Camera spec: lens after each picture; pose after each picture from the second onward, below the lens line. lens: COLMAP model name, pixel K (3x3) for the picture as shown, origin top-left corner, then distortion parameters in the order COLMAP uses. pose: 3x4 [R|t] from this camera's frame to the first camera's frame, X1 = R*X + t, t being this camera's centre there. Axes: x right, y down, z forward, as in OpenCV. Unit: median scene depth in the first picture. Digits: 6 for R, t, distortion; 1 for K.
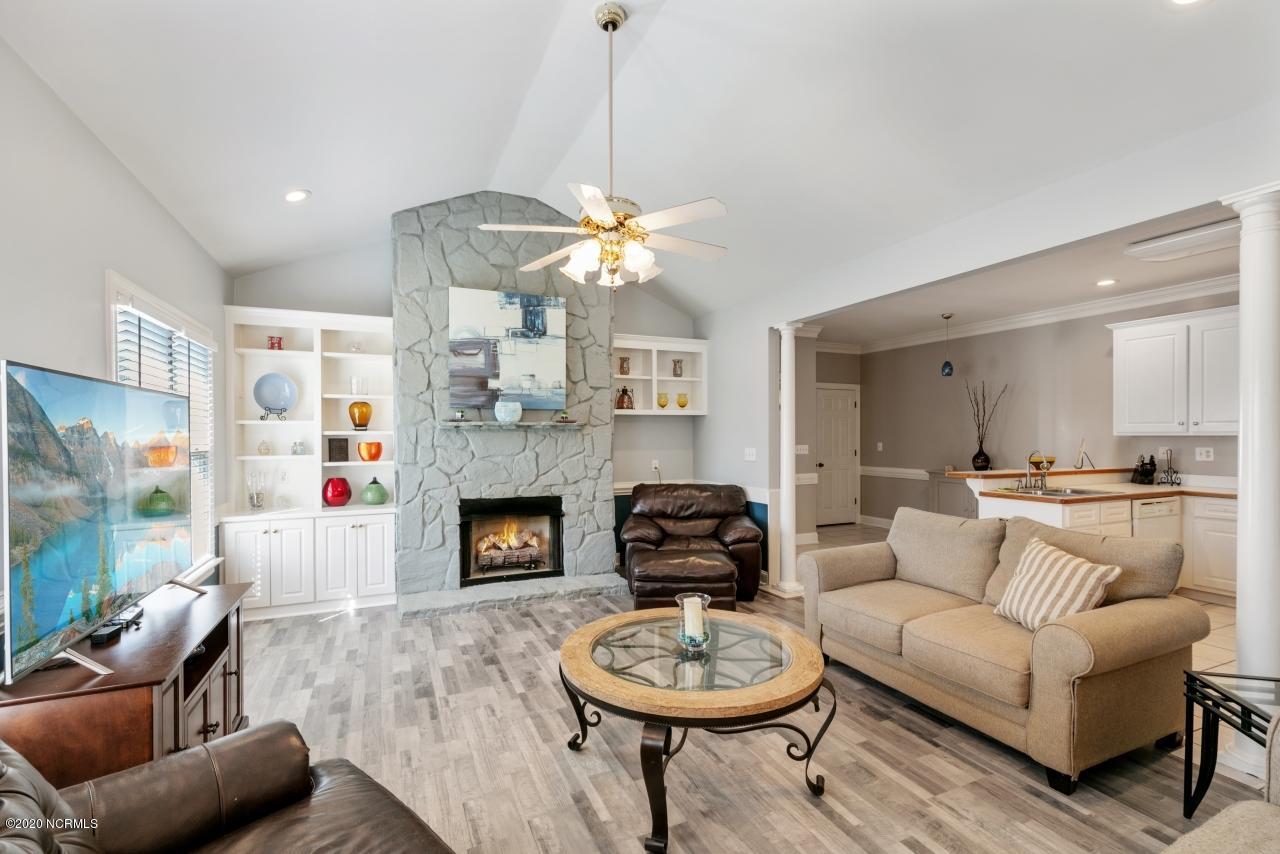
lens RADIAL K [[563.7, 0, 639.9], [0, 563.7, 435.7], [0, 0, 1]] dist [0.001064, 0.000387]
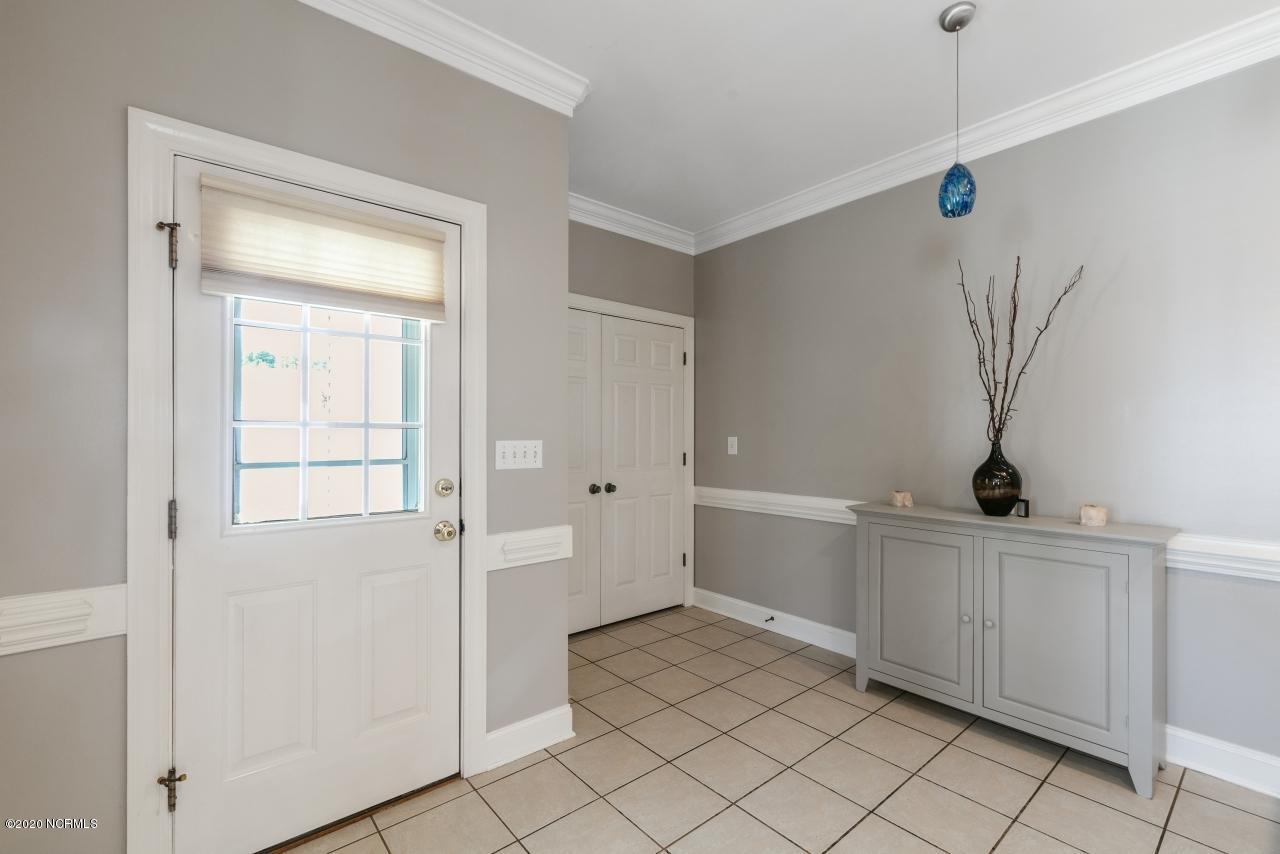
lens RADIAL K [[563.7, 0, 639.9], [0, 563.7, 435.7], [0, 0, 1]] dist [0.001064, 0.000387]
pose [[0.961929, 0.003755, 0.273273, 0.393416], [-0.003115, 0.999991, -0.002774, 0.022146], [-0.273281, 0.001817, 0.961933, 1.004480]]
